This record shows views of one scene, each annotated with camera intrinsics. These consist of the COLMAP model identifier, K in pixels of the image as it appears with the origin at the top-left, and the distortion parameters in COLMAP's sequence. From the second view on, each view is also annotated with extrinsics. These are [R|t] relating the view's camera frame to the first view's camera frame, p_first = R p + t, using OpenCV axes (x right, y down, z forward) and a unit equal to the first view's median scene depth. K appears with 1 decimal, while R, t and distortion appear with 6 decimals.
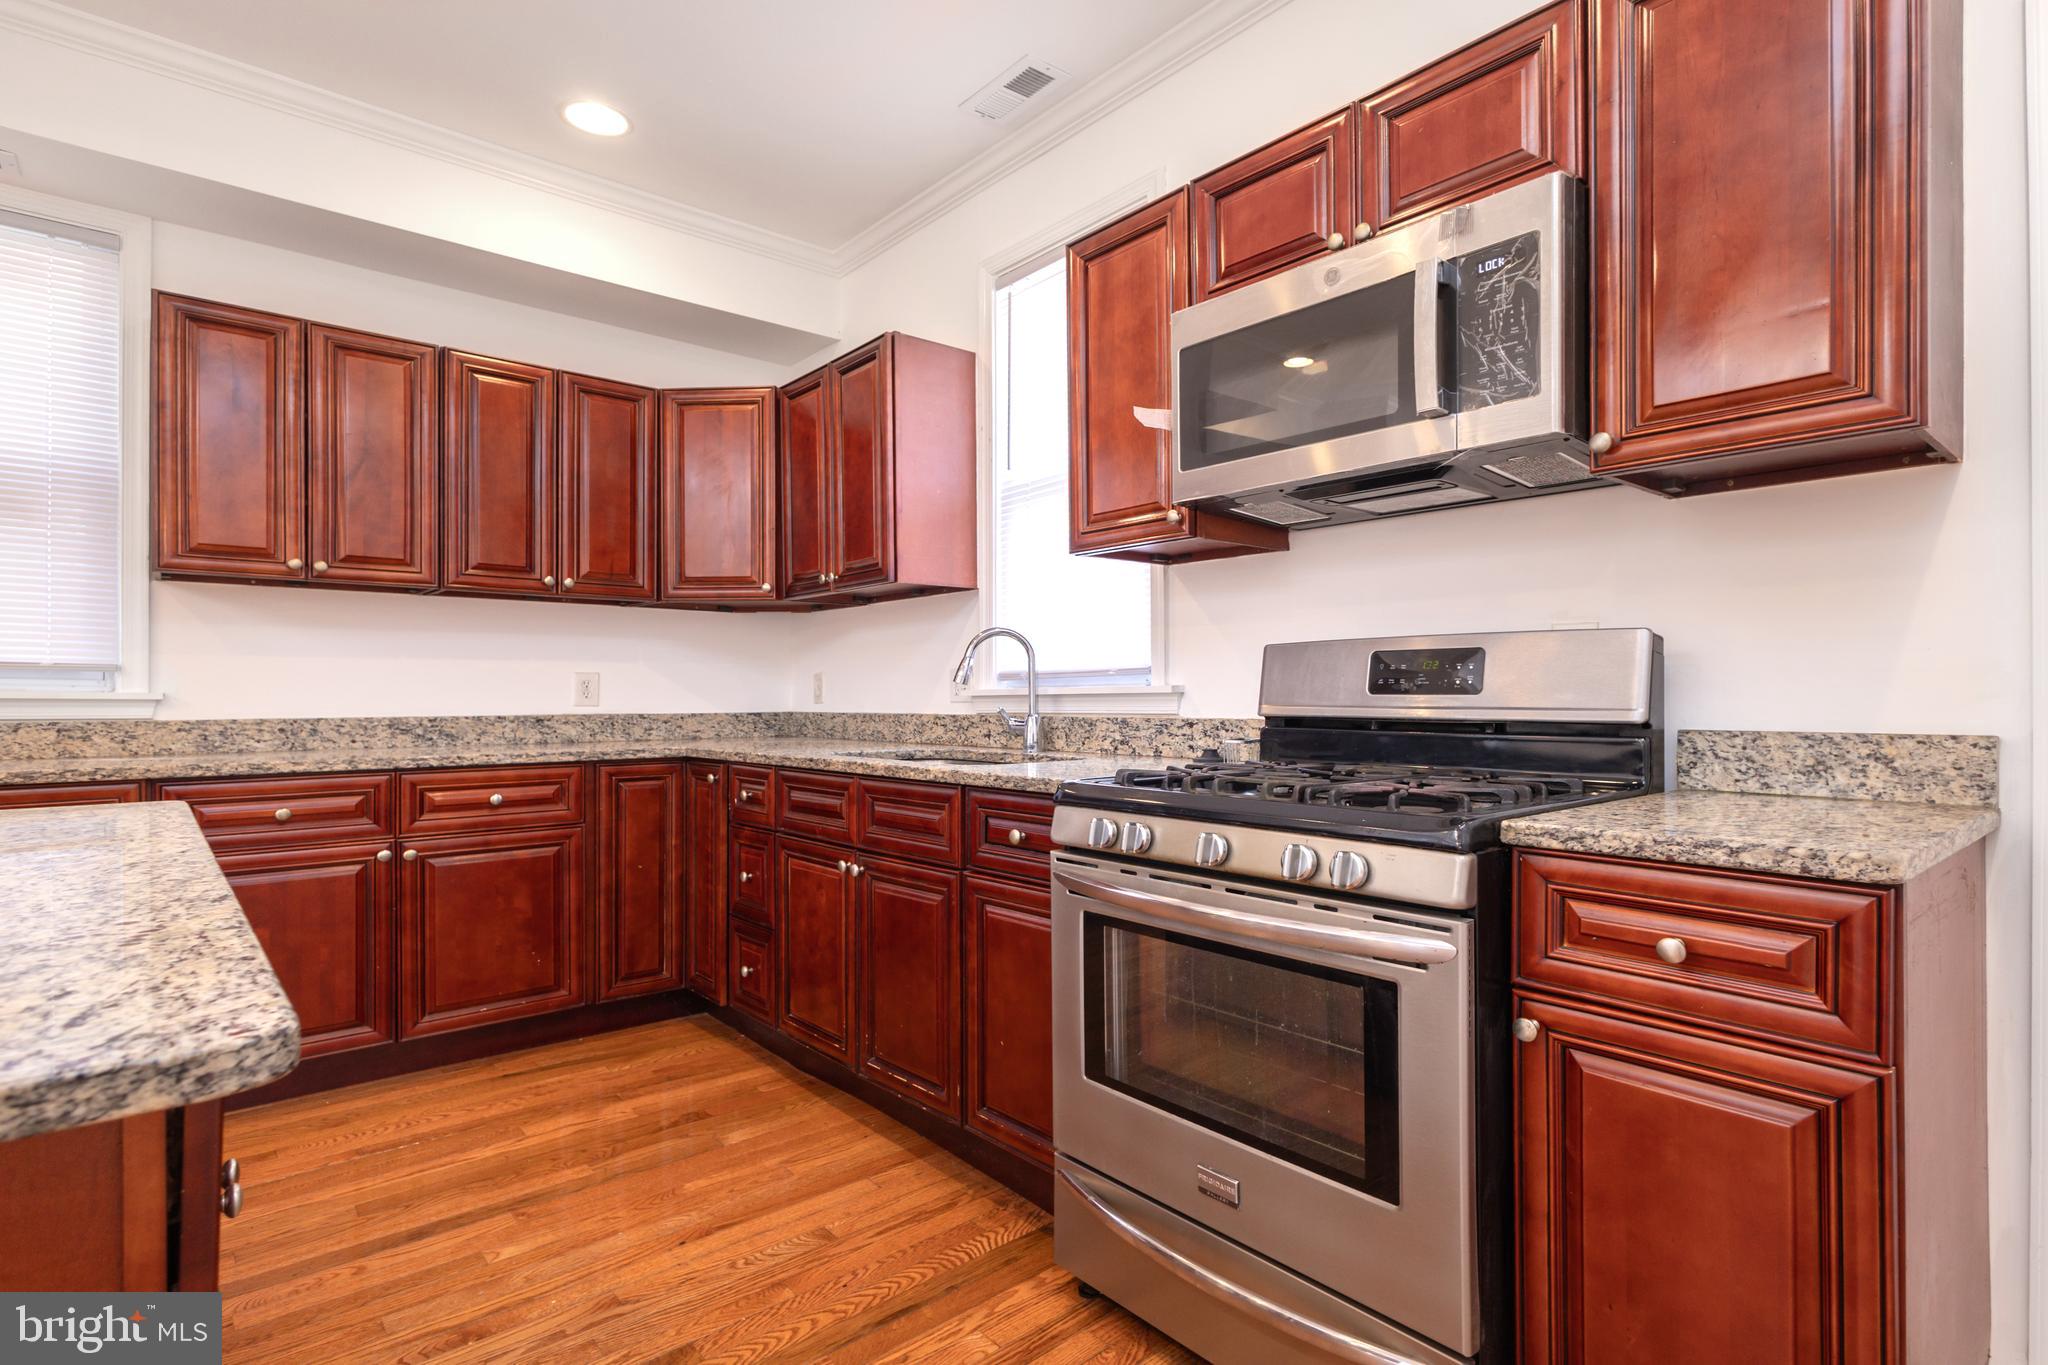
lens RADIAL K [[1020.9, 0, 964.6], [0, 1020.9, 674.8], [0, 0, 1]] dist [0.002071, 0.000030]
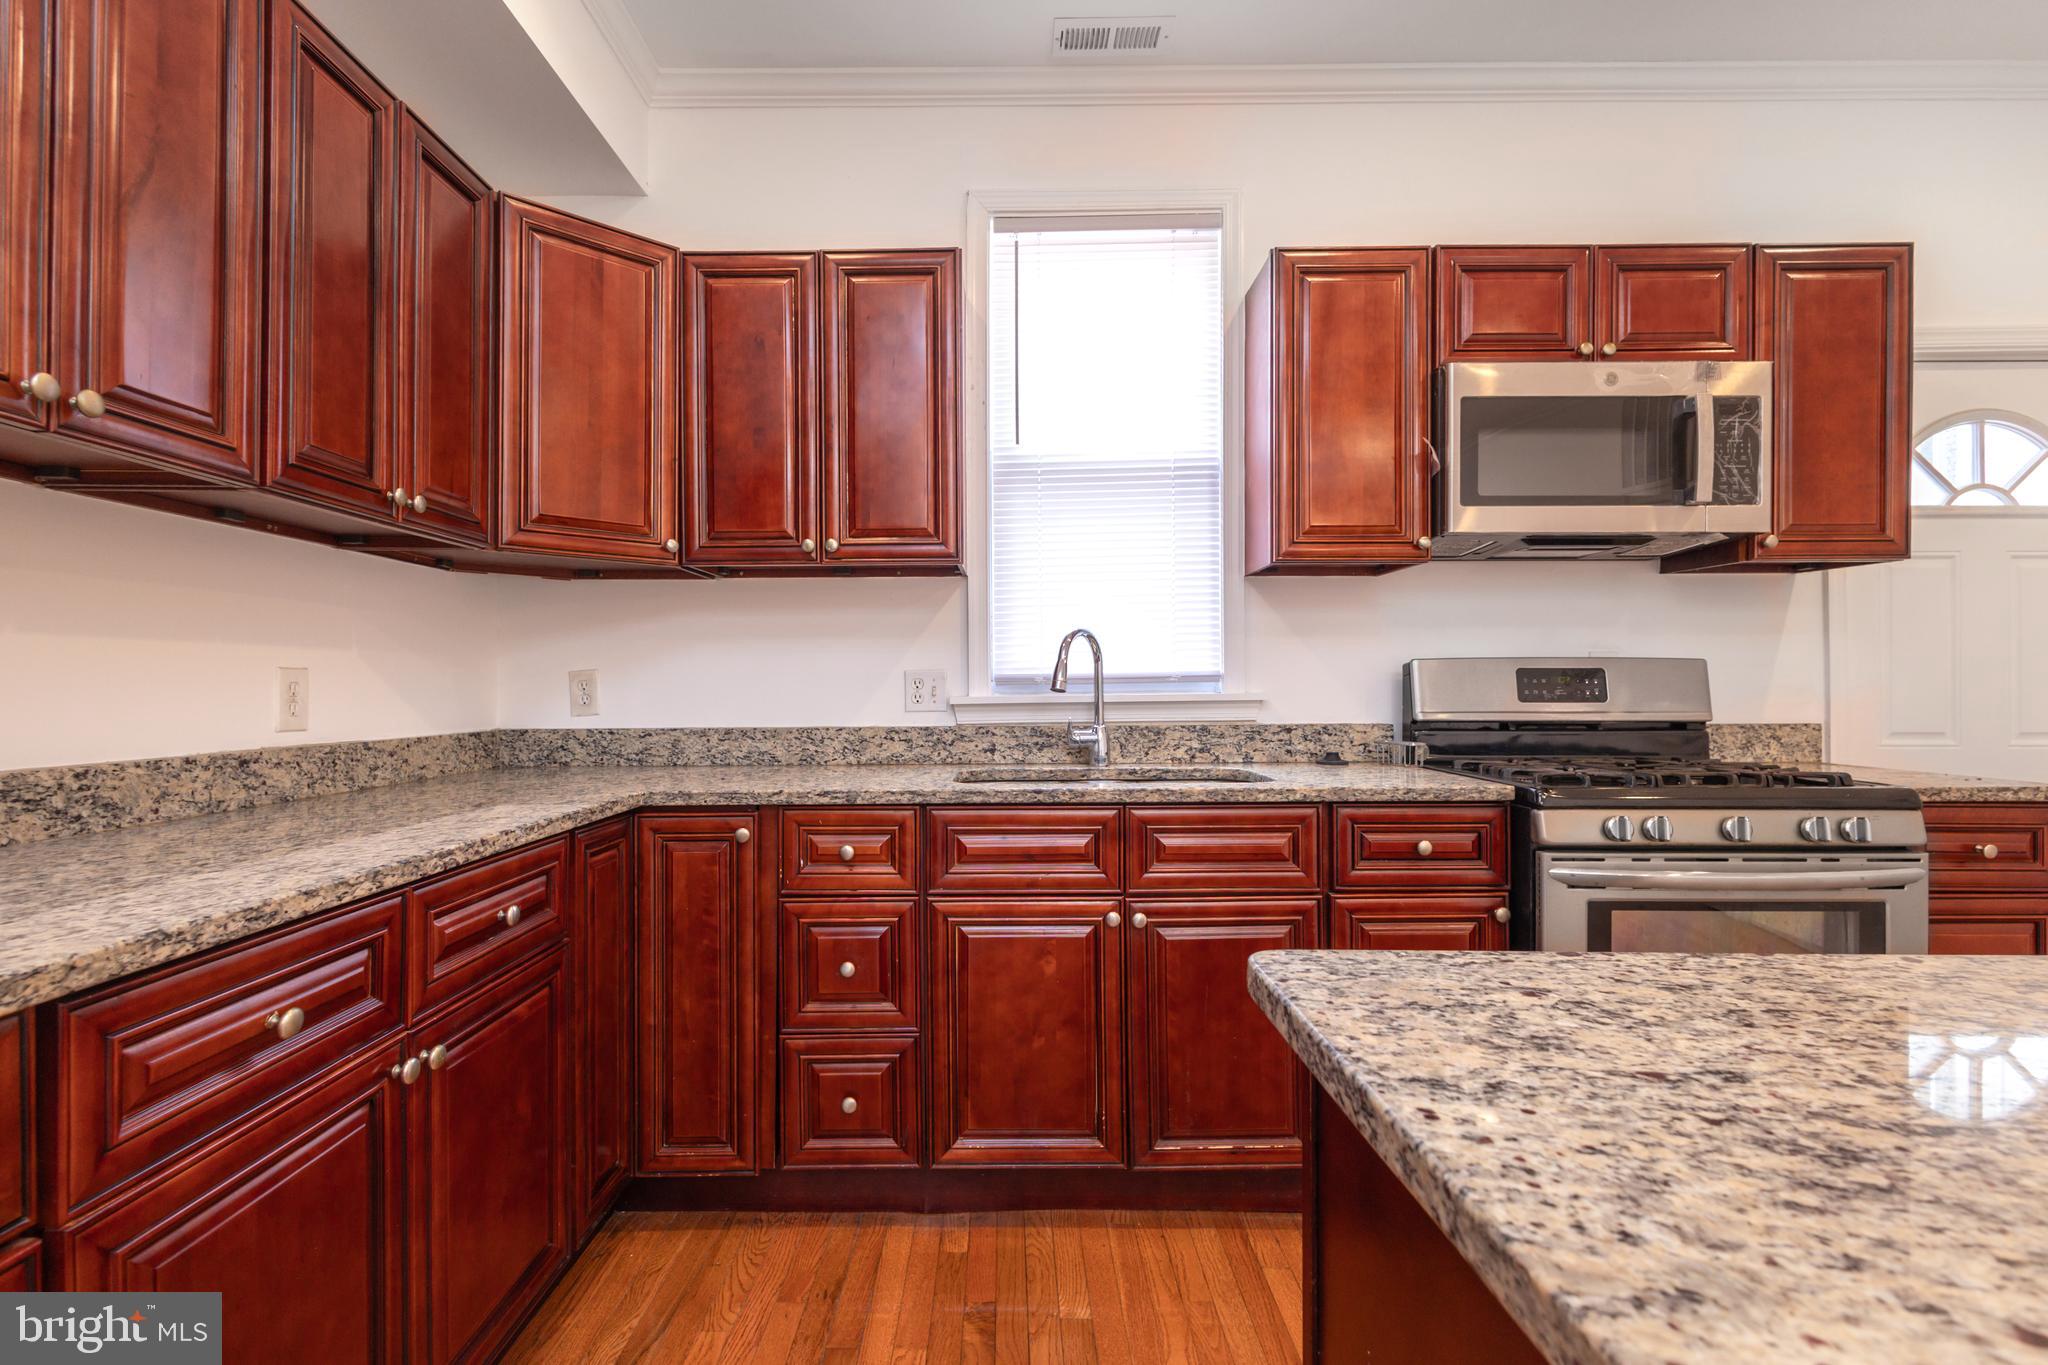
lens RADIAL K [[1038.5, 0, 1024.0], [0, 1038.5, 682.5], [0, 0, 1]] dist [0.001296, 0.000157]
pose [[0.623378, 0.005009, 0.781905, -0.834154], [-0.014123, 0.999888, 0.004853, -0.002431], [-0.781793, -0.014068, 0.623379, 0.568850]]
